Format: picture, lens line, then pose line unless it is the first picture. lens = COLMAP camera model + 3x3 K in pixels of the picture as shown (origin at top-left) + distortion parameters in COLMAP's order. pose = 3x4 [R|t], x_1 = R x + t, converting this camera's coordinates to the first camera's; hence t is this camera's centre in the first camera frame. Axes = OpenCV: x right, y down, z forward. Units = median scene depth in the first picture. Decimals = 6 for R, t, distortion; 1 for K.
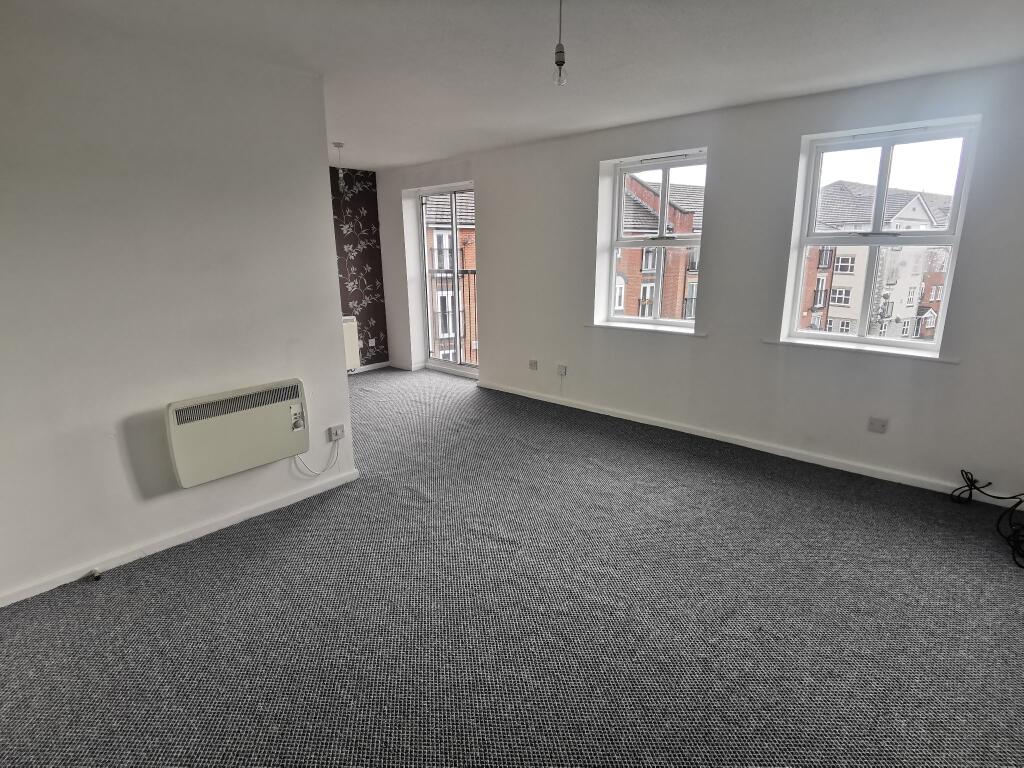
lens RADIAL K [[515.2, 0, 511.8], [0, 515.2, 381.2], [0, 0, 1]] dist [0.000523, -0.020417]
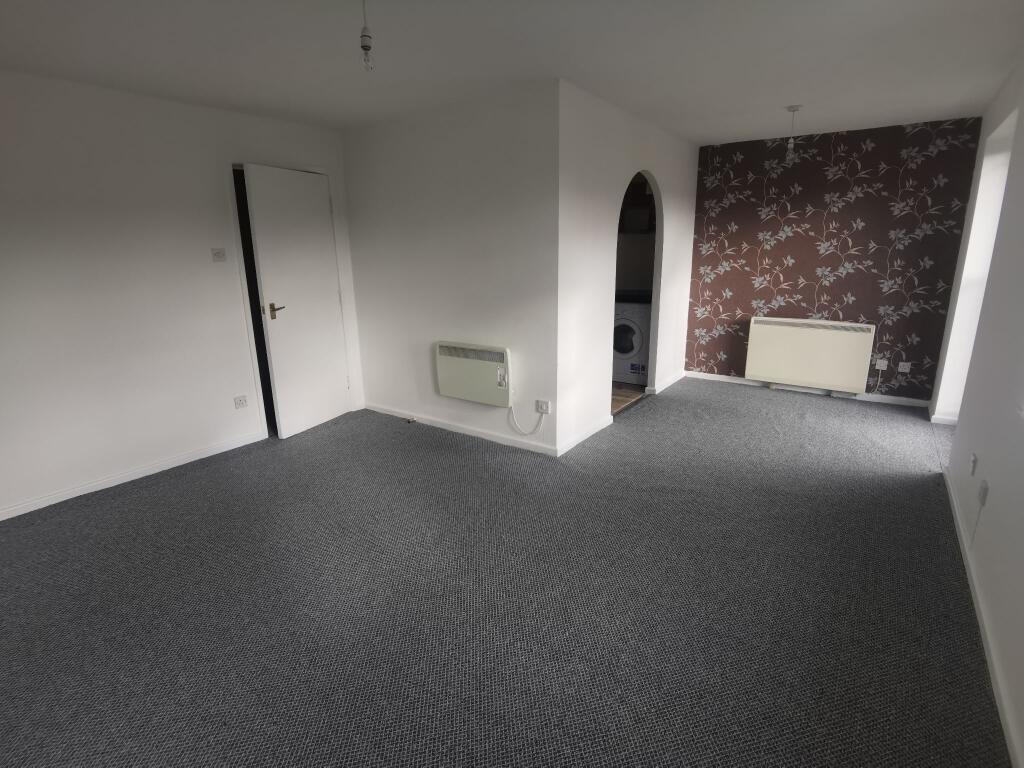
lens RADIAL K [[515.2, 0, 511.8], [0, 515.2, 381.2], [0, 0, 1]] dist [0.000523, -0.020417]
pose [[0.110487, 0.260224, -0.959206, 0.472668], [-0.227205, 0.946171, 0.230517, -0.130082], [0.967559, 0.192468, 0.163664, 0.492666]]
